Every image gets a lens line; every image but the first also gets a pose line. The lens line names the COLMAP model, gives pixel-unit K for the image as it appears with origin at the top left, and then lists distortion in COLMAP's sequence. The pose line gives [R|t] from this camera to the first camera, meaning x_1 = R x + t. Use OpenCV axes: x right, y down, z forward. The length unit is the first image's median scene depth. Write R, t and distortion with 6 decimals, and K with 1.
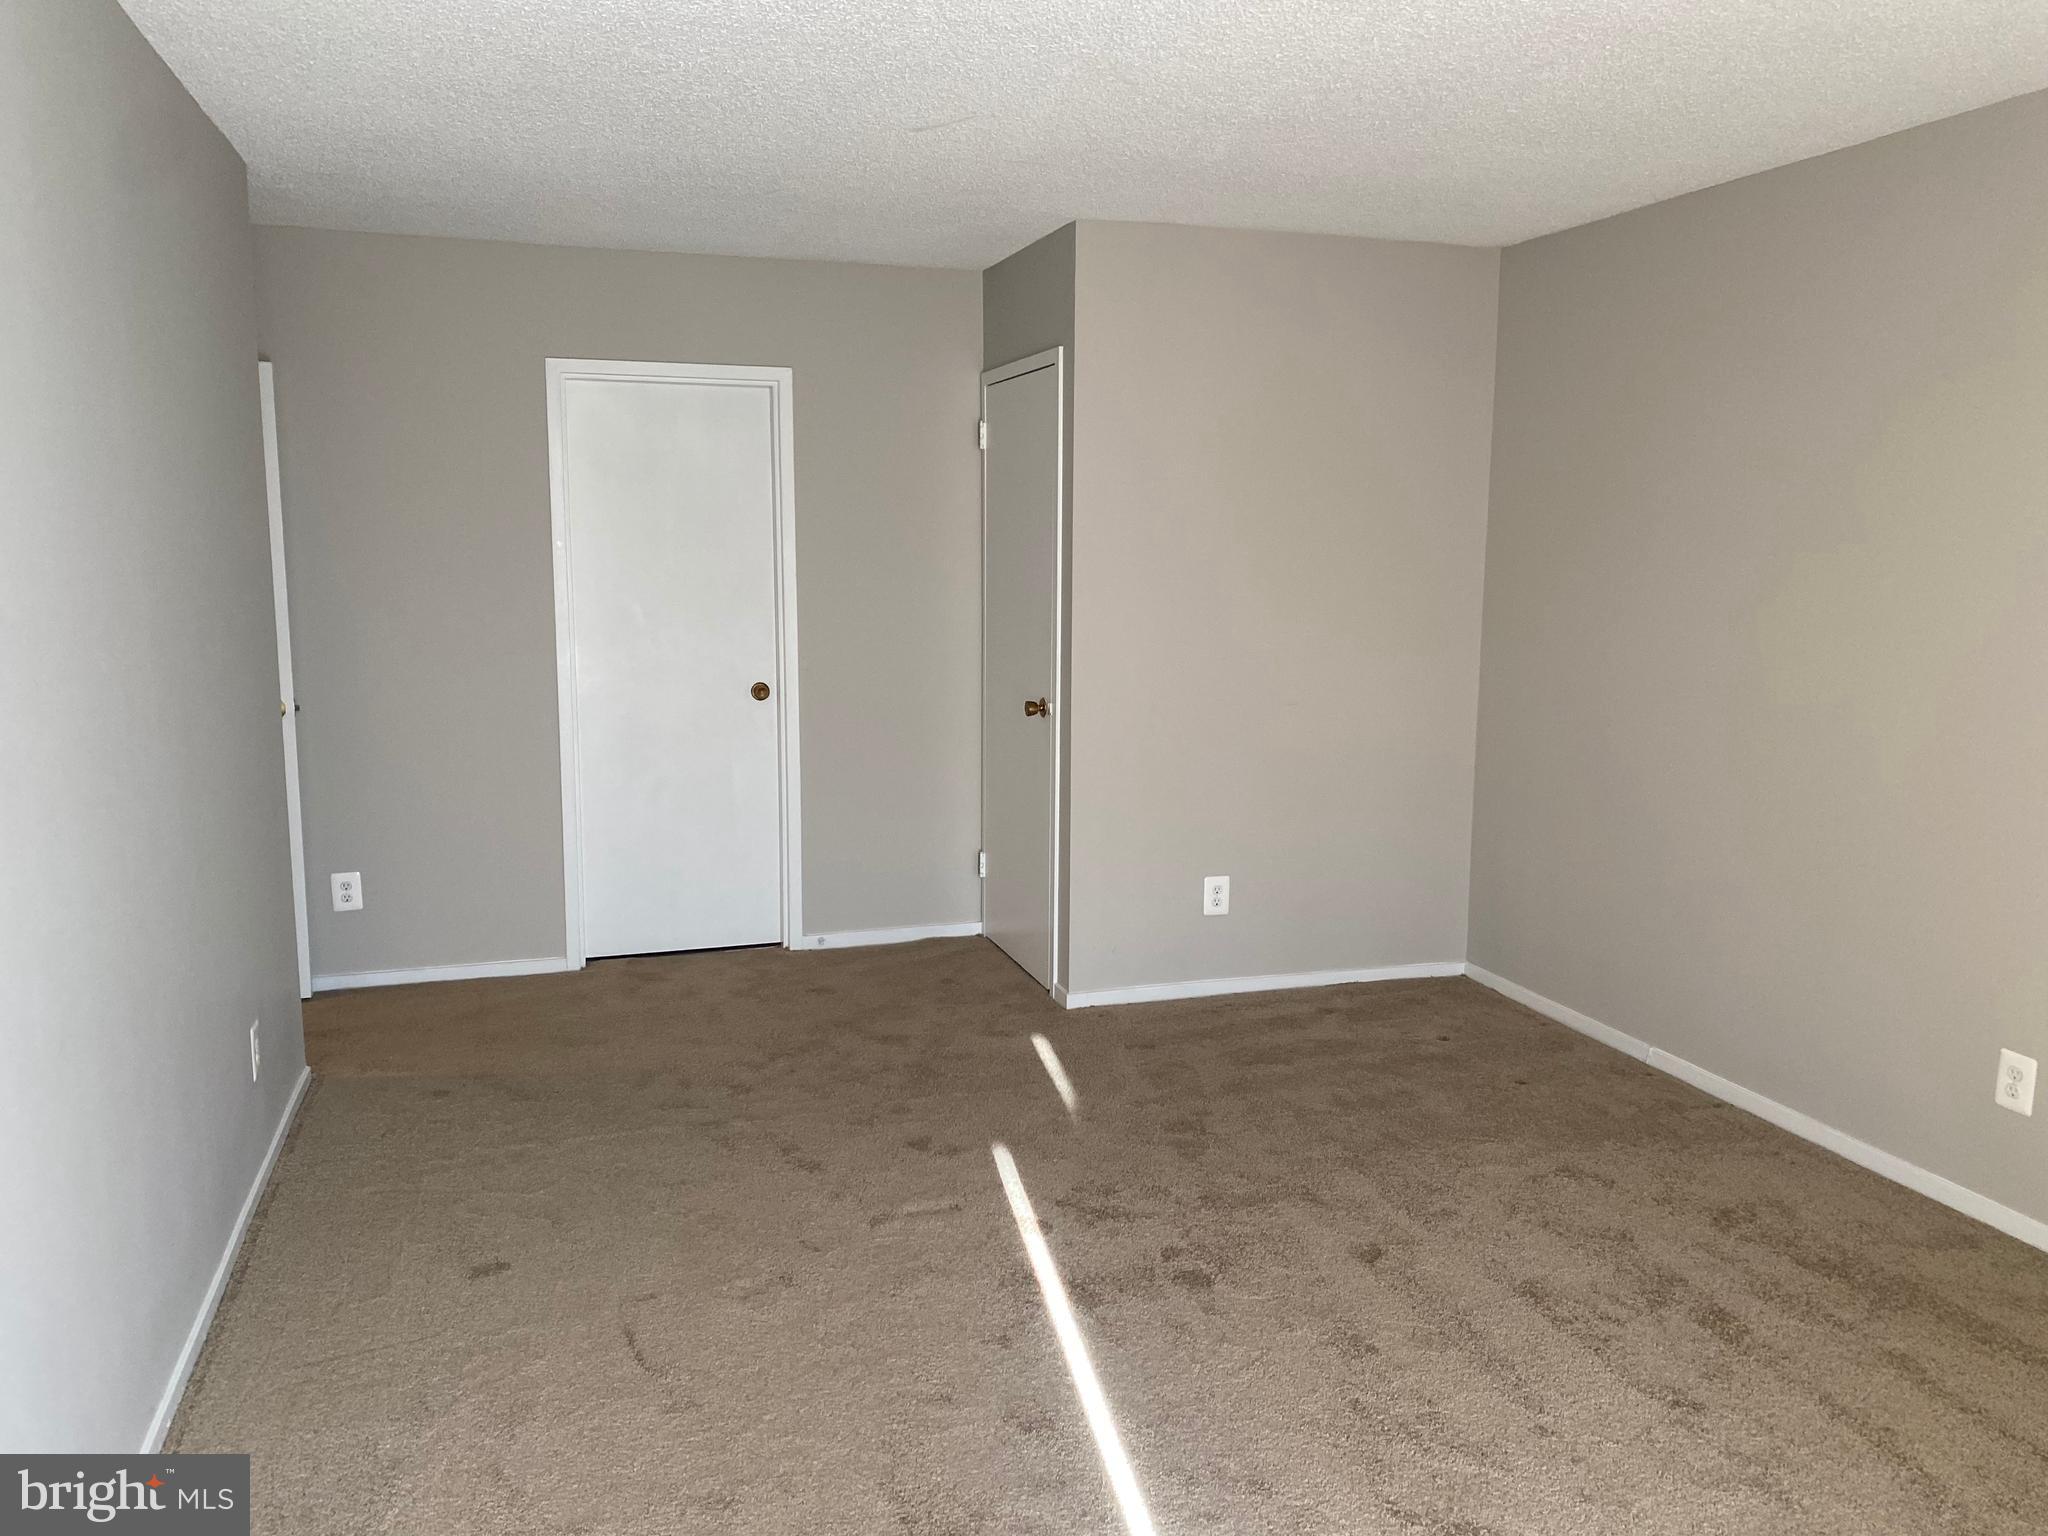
lens RADIAL K [[1555.7, 0, 1026.4], [0, 1555.7, 758.7], [0, 0, 1]] dist [0.030717, -0.026344]
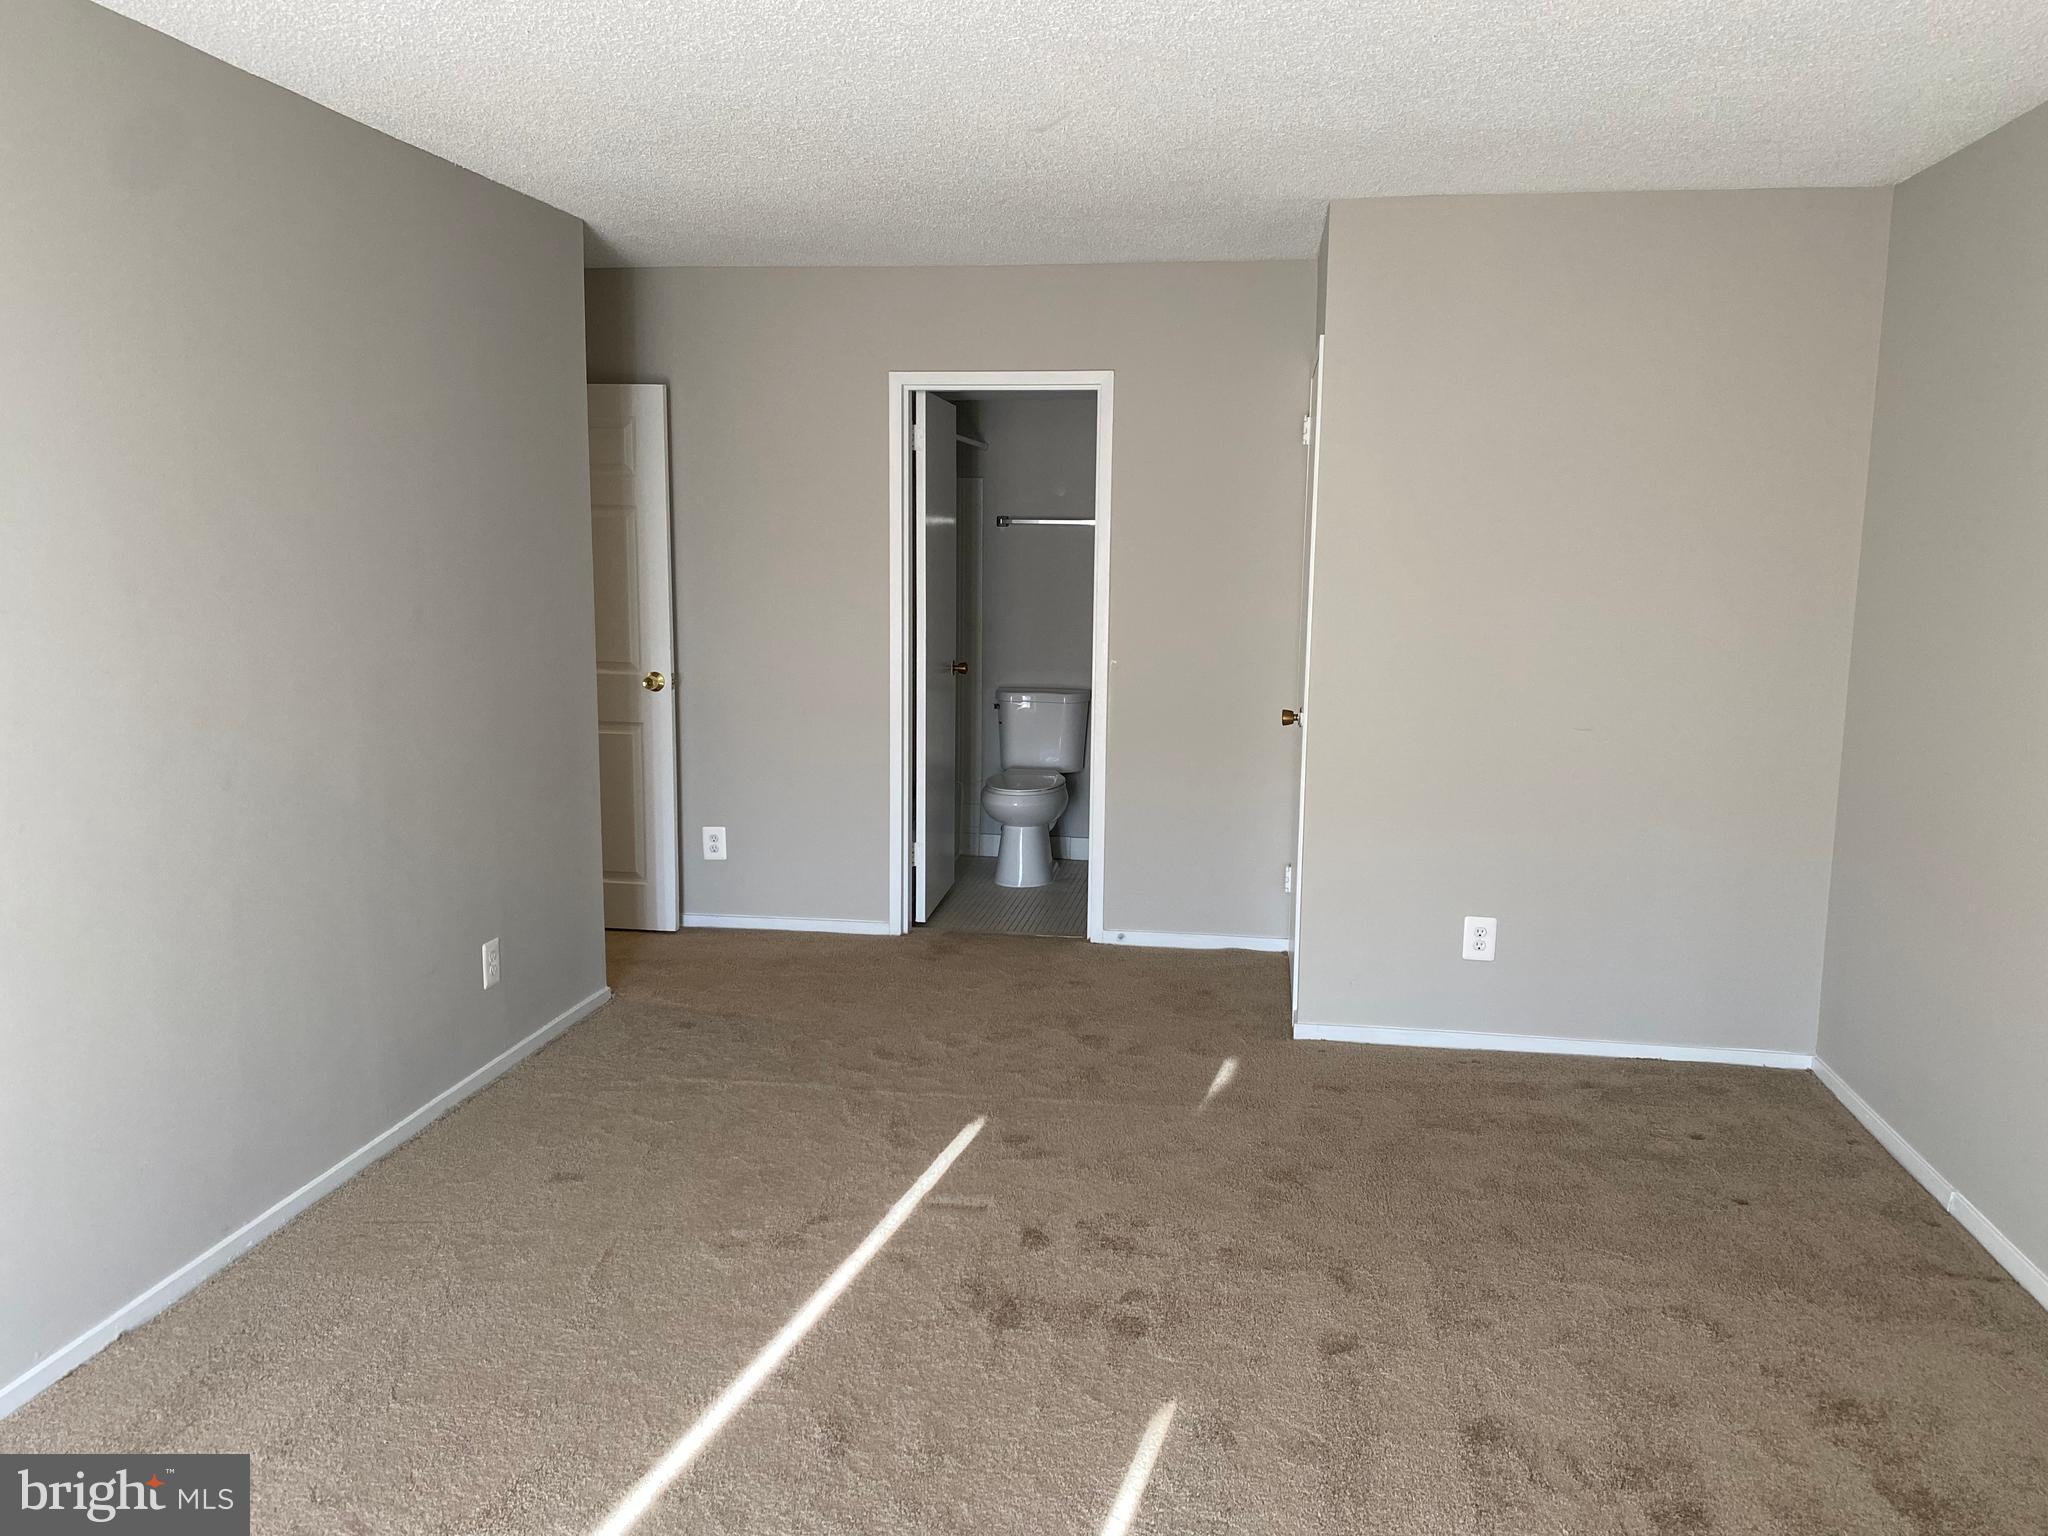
lens RADIAL K [[1555.7, 0, 1027.5], [0, 1555.7, 772.0], [0, 0, 1]] dist [0.030717, -0.026344]
pose [[0.897565, 0.073955, -0.434636, 0.292456], [-0.068645, 0.997250, 0.027929, -0.016376], [0.435506, 0.004768, 0.900173, 0.078296]]
